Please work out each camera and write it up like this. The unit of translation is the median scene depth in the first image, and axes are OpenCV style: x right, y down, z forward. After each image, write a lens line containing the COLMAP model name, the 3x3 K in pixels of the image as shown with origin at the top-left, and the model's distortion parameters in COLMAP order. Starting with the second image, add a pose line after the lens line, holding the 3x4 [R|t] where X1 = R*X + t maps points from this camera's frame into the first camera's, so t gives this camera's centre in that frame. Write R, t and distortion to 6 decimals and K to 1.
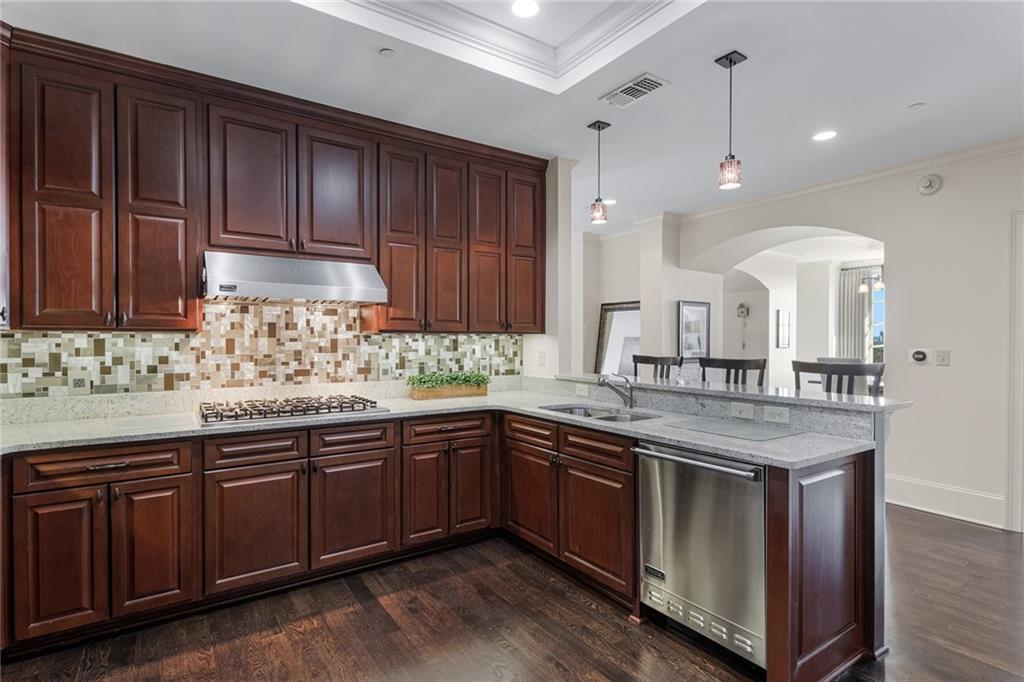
lens RADIAL K [[493.4, 0, 512.0], [0, 493.4, 341.0], [0, 0, 1]] dist [0.018067, -0.000093]
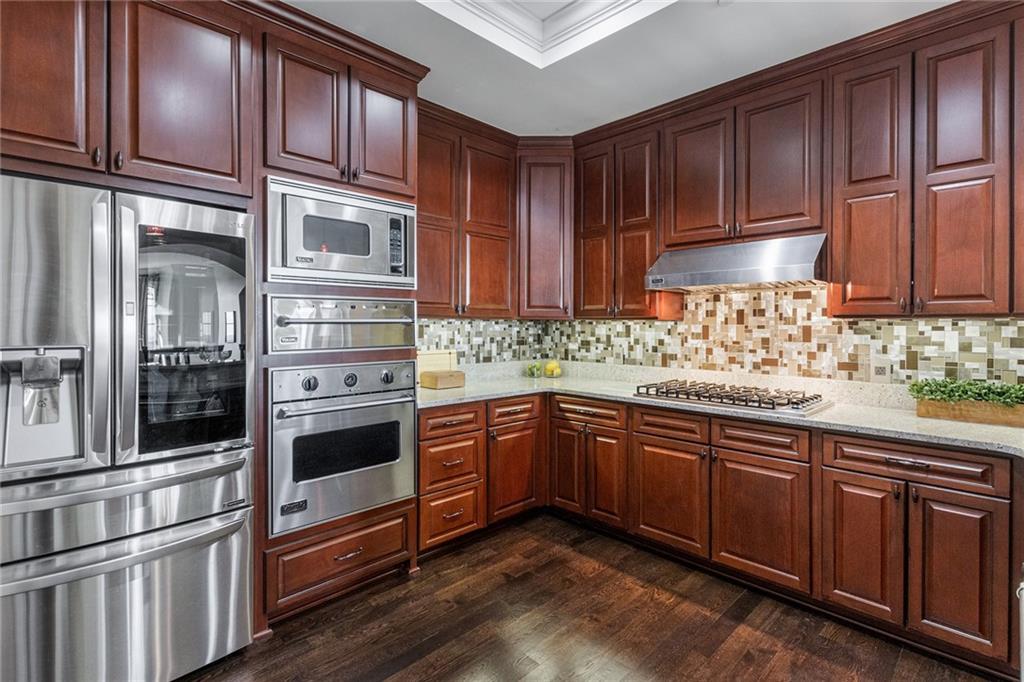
lens RADIAL K [[496.7, 0, 513.3], [0, 496.7, 325.7], [0, 0, 1]] dist [0.004588, -0.000243]
pose [[0.196049, 0.000861, -0.980594, 0.400201], [-0.009367, 0.999956, -0.000994, 0.001109], [0.980549, 0.009380, 0.196049, 0.344586]]
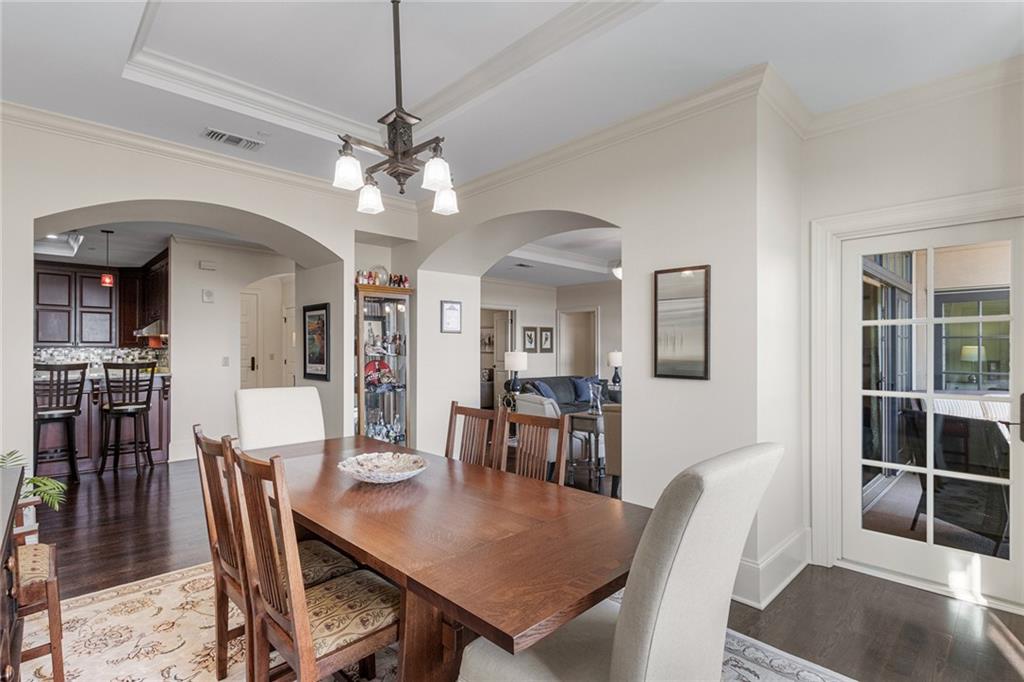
lens RADIAL K [[493.1, 0, 515.1], [0, 493.1, 348.4], [0, 0, 1]] dist [0.006609, 0.000158]
pose [[0.196726, -0.003205, -0.980453, 2.192448], [-0.006001, 0.999972, -0.004473, -0.011918], [0.980440, 0.006763, 0.196701, 2.083850]]
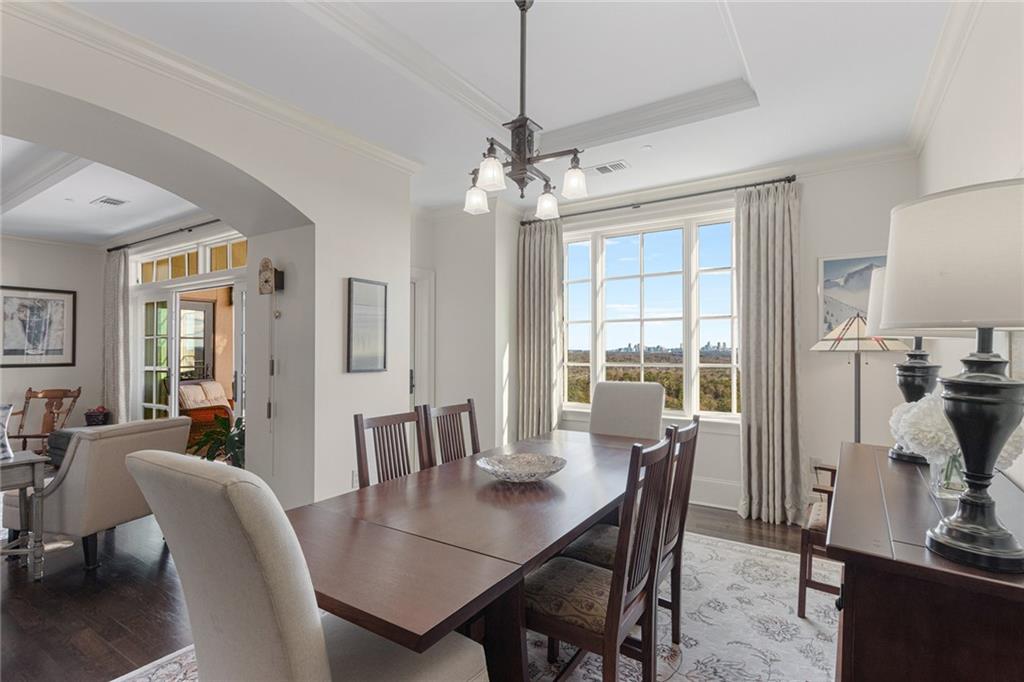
lens RADIAL K [[493.1, 0, 515.1], [0, 493.1, 348.4], [0, 0, 1]] dist [0.006609, 0.000158]
pose [[0.915792, -0.000591, 0.401652, 1.253844], [0.003469, 0.999973, -0.006439, -0.007074], [-0.401637, 0.007291, 0.915770, 1.453078]]
